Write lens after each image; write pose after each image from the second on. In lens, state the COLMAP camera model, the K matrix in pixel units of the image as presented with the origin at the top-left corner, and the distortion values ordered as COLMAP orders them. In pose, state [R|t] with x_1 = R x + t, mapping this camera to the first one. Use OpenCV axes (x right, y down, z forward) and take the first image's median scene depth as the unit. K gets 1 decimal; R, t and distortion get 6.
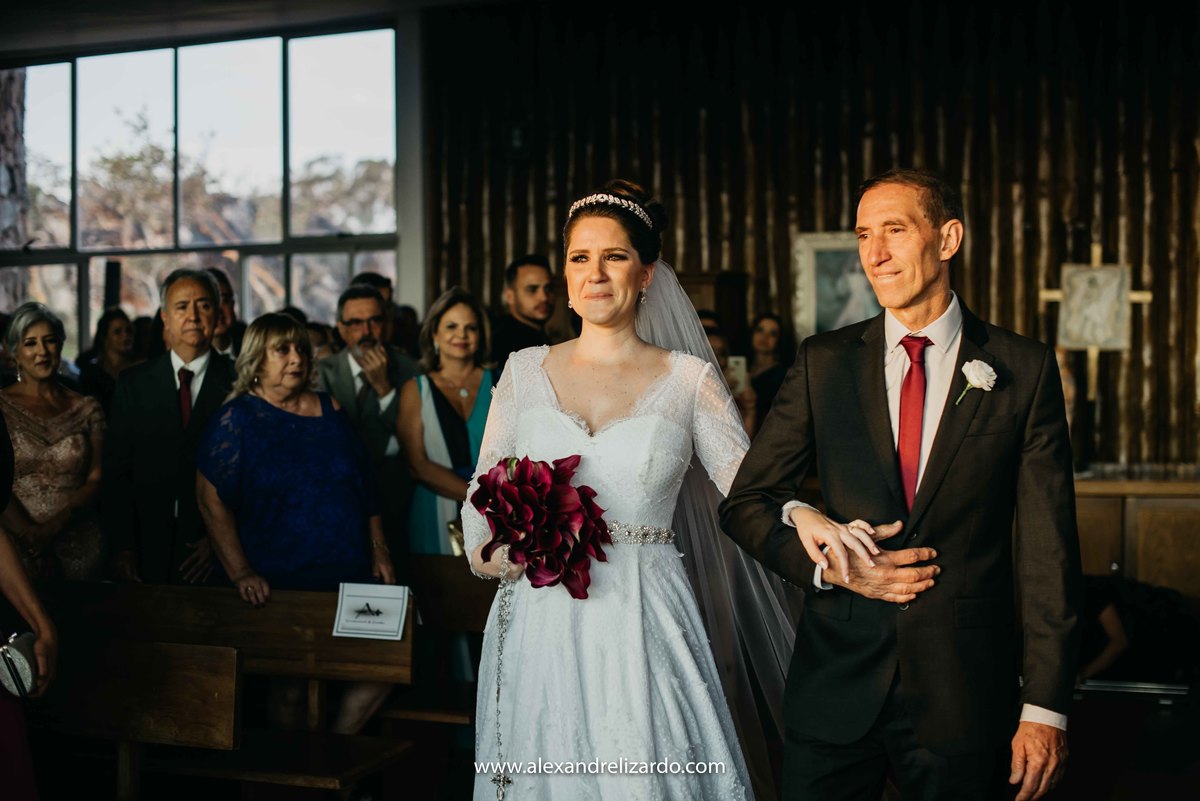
lens RADIAL K [[1724.9, 0, 568.0], [0, 1724.9, 375.8], [0, 0, 1]] dist [-0.104742, 0.000000]
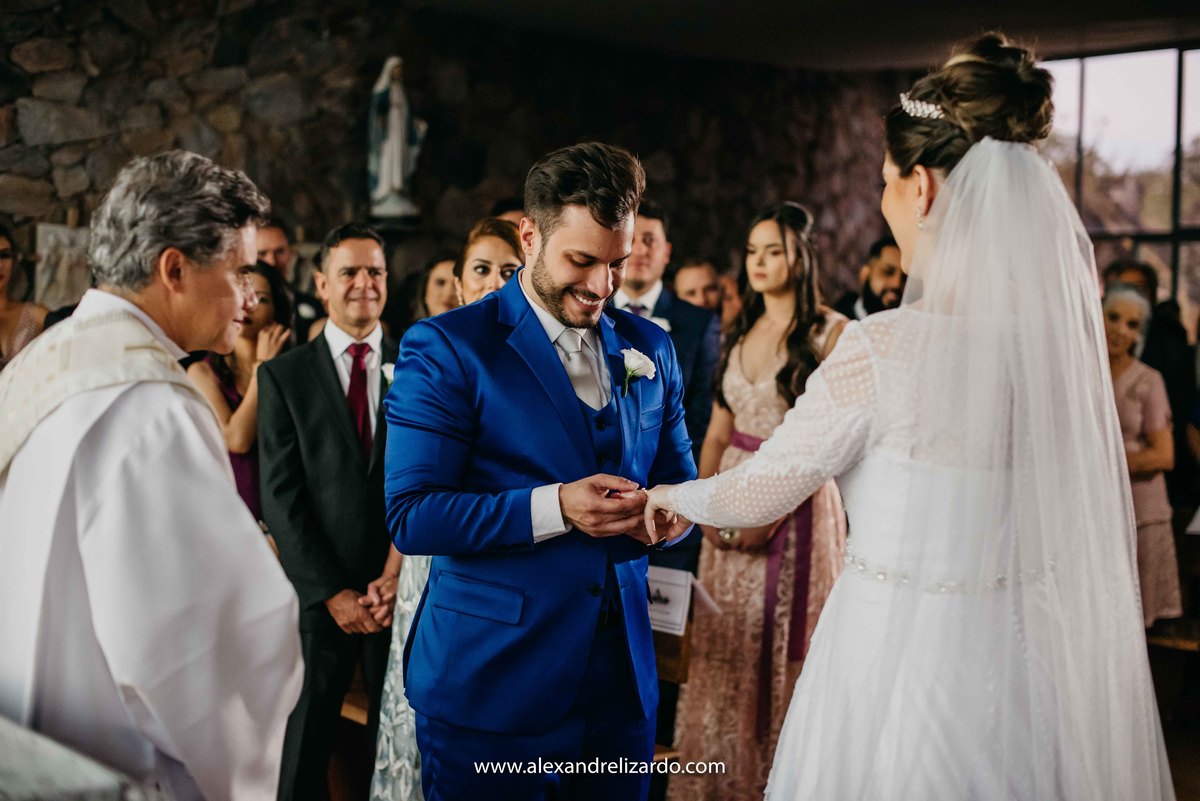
lens RADIAL K [[1724.9, 0, 624.0], [0, 1724.9, 392.6], [0, 0, 1]] dist [-0.104742, 0.000000]
pose [[0.890696, 0.052991, -0.451501, 0.021288], [-0.041466, 0.998513, 0.035389, 0.001540], [0.452705, -0.012798, 0.891568, -0.142225]]
